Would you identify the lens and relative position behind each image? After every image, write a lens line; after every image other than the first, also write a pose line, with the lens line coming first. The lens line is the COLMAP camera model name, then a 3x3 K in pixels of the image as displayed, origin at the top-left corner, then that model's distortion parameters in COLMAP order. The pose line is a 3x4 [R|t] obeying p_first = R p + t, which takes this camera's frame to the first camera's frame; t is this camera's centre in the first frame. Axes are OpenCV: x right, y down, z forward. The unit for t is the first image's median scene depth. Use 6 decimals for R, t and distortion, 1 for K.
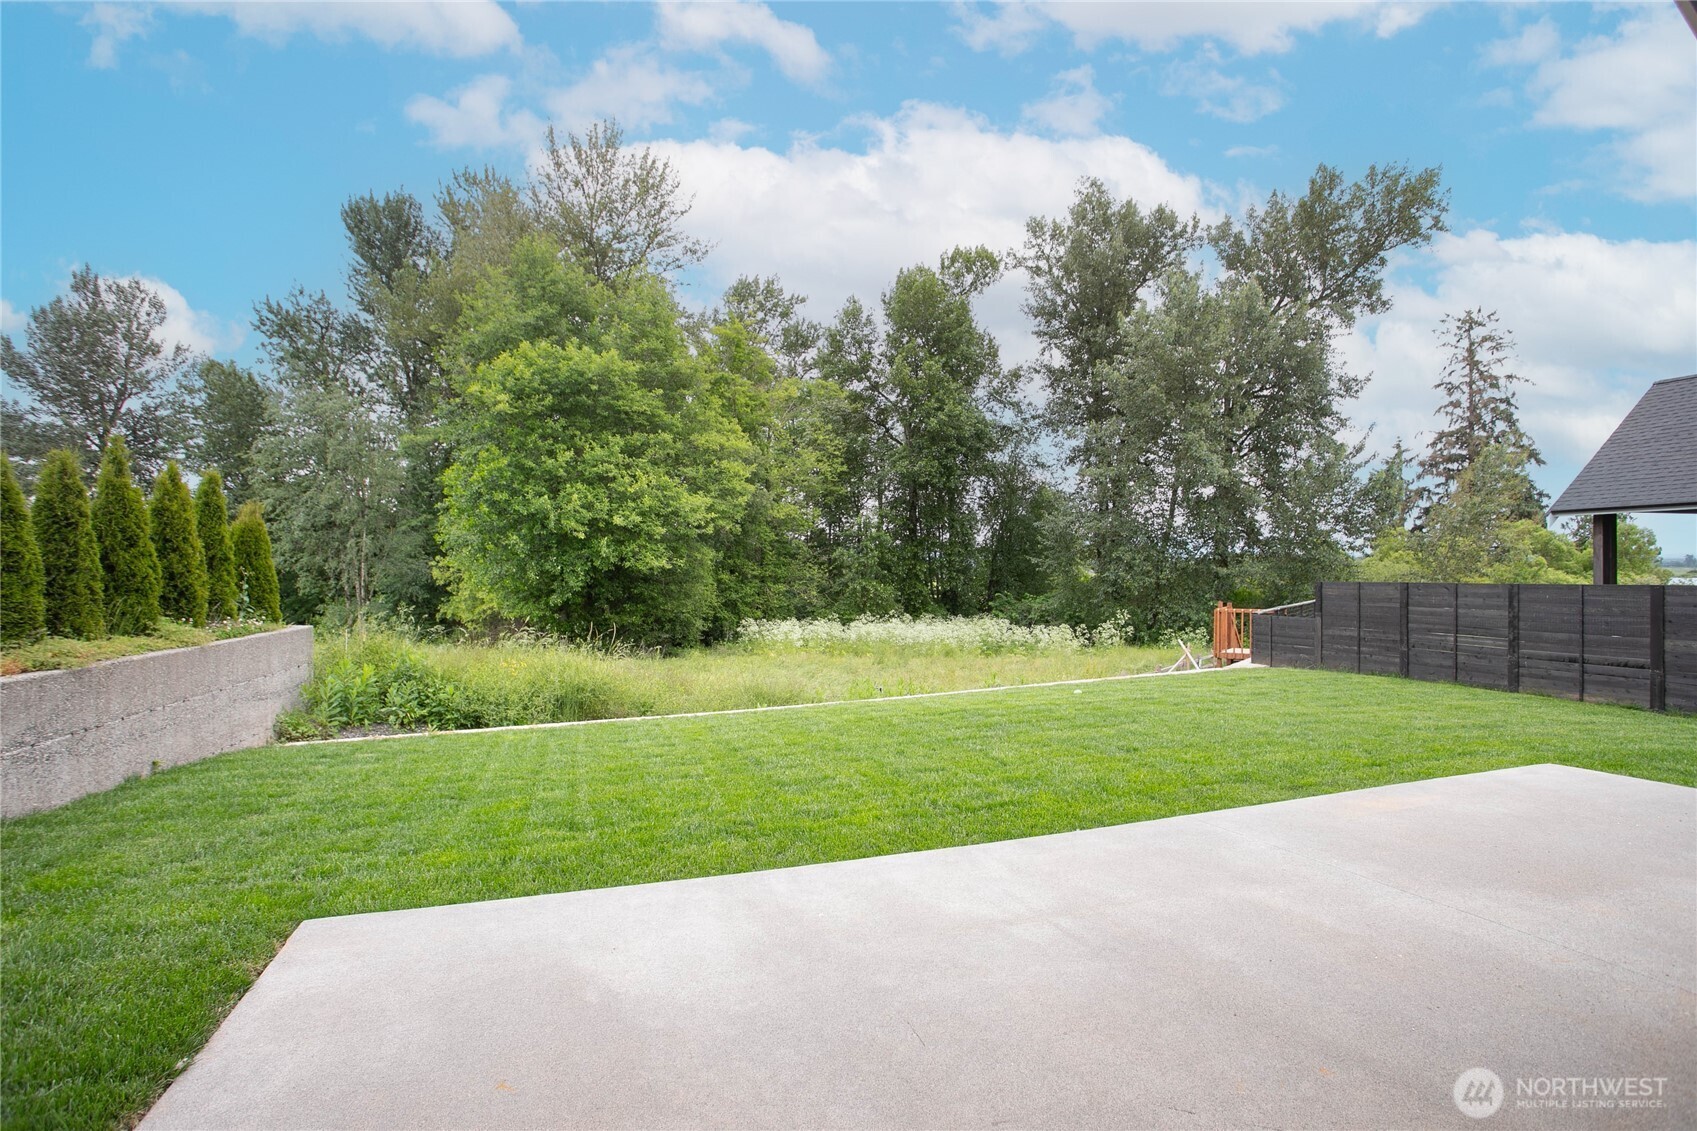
lens RADIAL K [[834.2, 0, 848.5], [0, 834.2, 565.5], [0, 0, 1]] dist [0.001639, 0.000433]
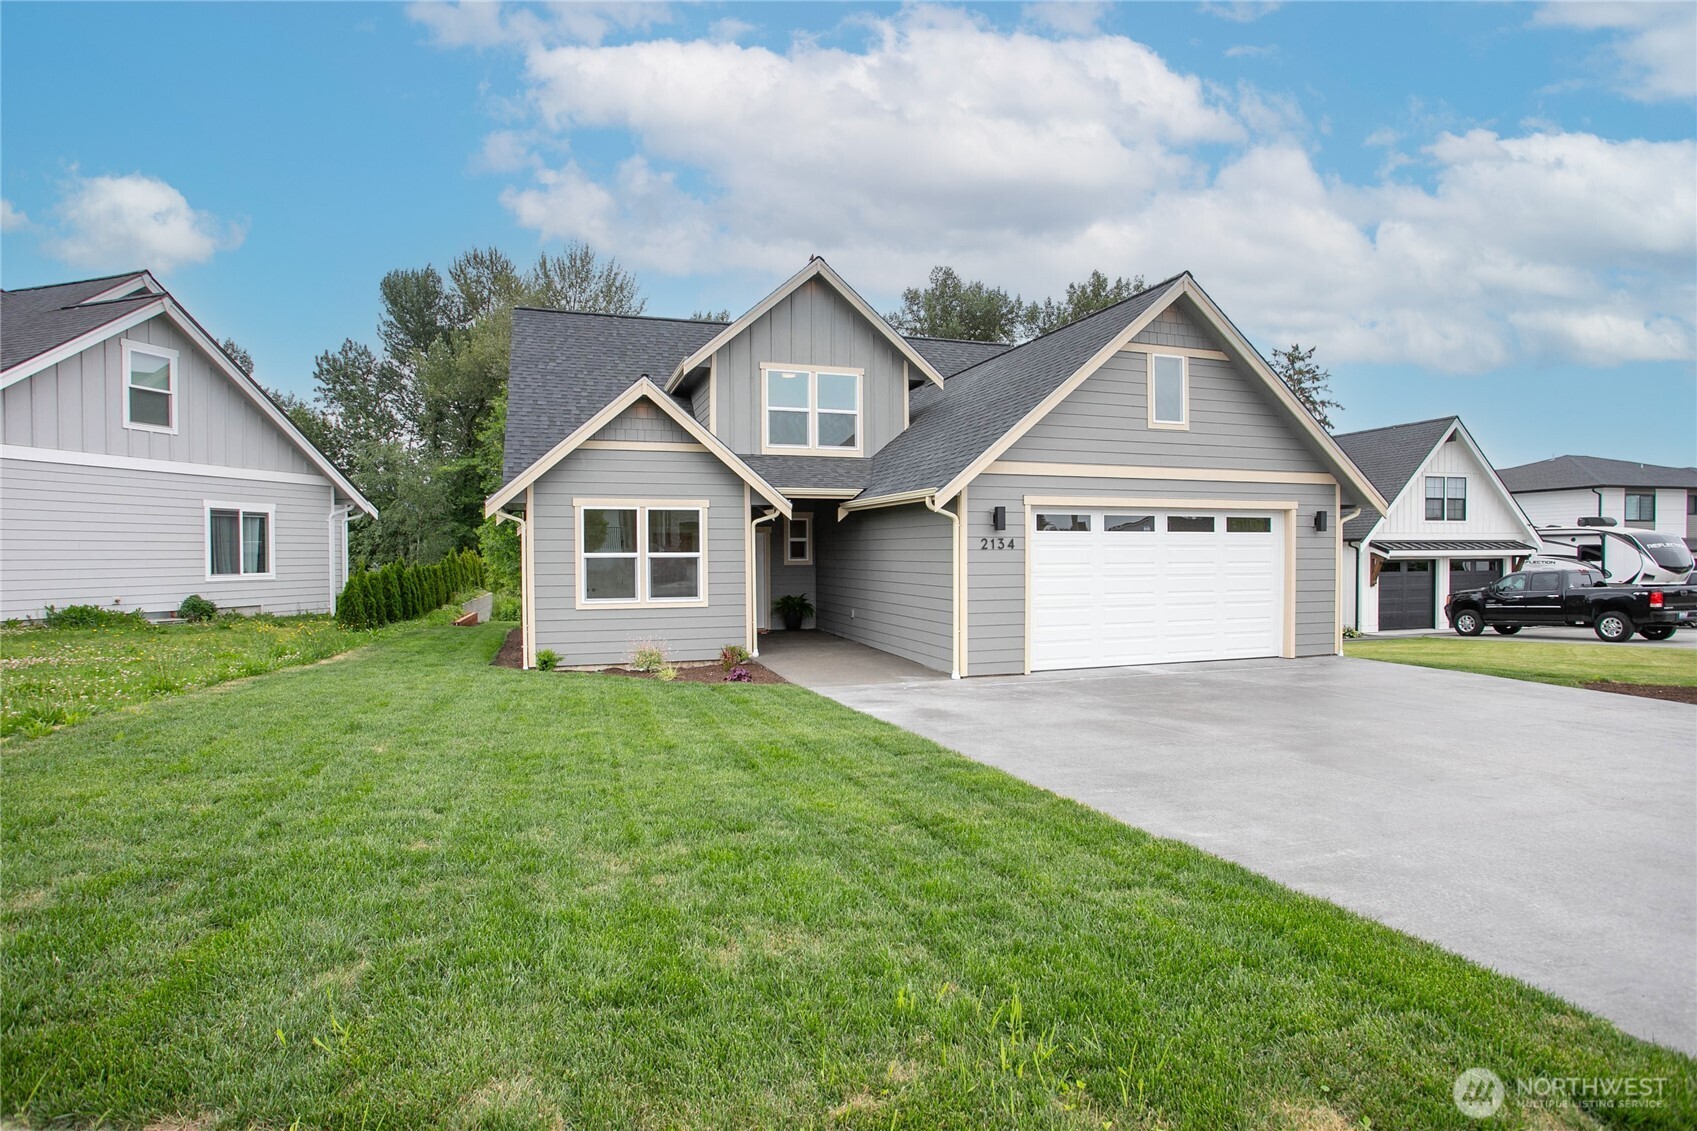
lens RADIAL K [[982.7, 0, 848.5], [0, 982.7, 565.5], [0, 0, 1]] dist [-0.002270, -0.000125]
pose [[0.999684, 0.000603, -0.025140, 0.182355], [-0.000162, 0.999846, 0.017551, -0.018951], [0.025146, -0.017541, 0.999530, -0.592911]]
